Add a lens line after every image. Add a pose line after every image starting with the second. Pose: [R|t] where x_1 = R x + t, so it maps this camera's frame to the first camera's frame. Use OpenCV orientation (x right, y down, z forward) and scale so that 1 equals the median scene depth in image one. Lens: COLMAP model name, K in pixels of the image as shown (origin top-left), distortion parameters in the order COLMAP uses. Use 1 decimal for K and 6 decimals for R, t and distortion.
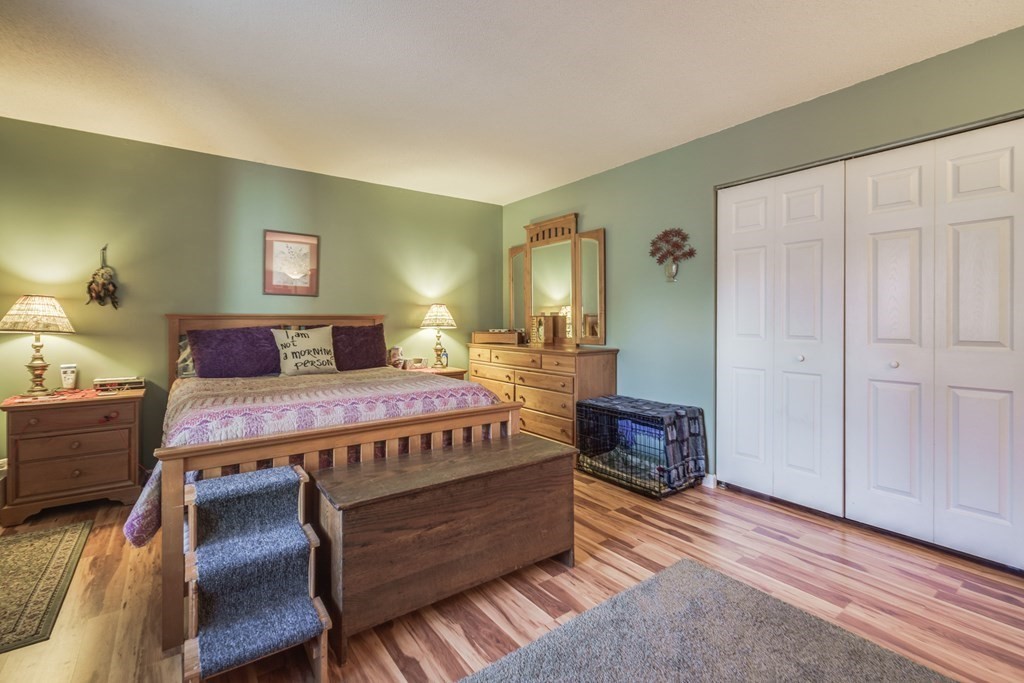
lens RADIAL K [[460.8, 0, 514.1], [0, 460.8, 319.9], [0, 0, 1]] dist [0.001951, 0.000099]
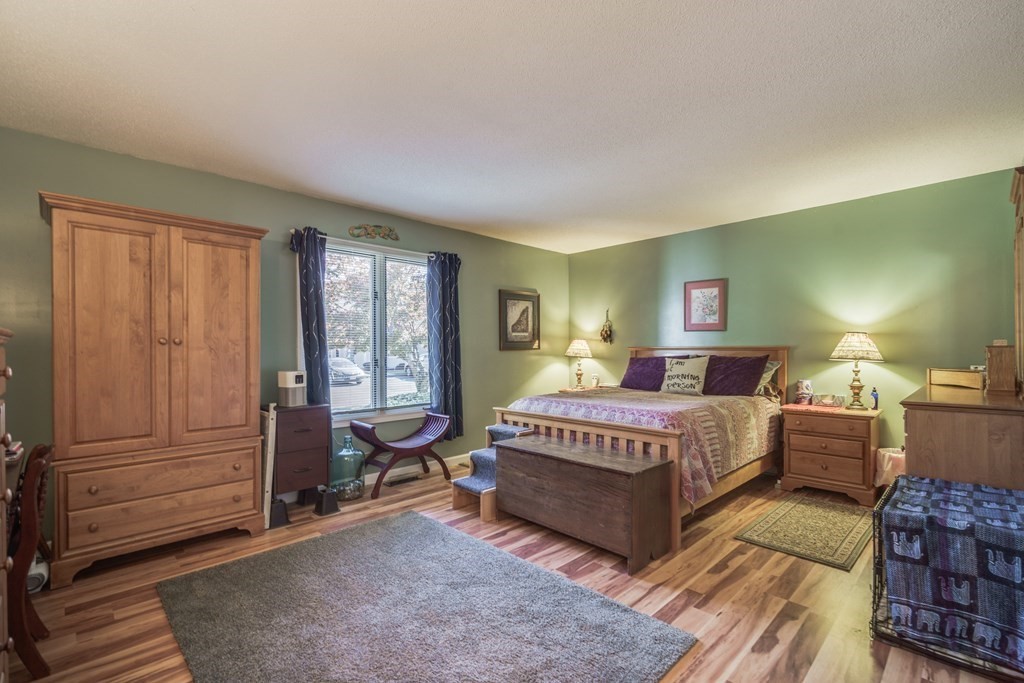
lens RADIAL K [[460.0, 0, 506.9], [0, 460.0, 347.7], [0, 0, 1]] dist [0.001317, -0.000006]
pose [[0.127701, 0.000028, -0.991813, 0.870148], [0.005888, 0.999982, 0.000786, -0.016473], [0.991795, -0.005940, 0.127699, 0.405305]]
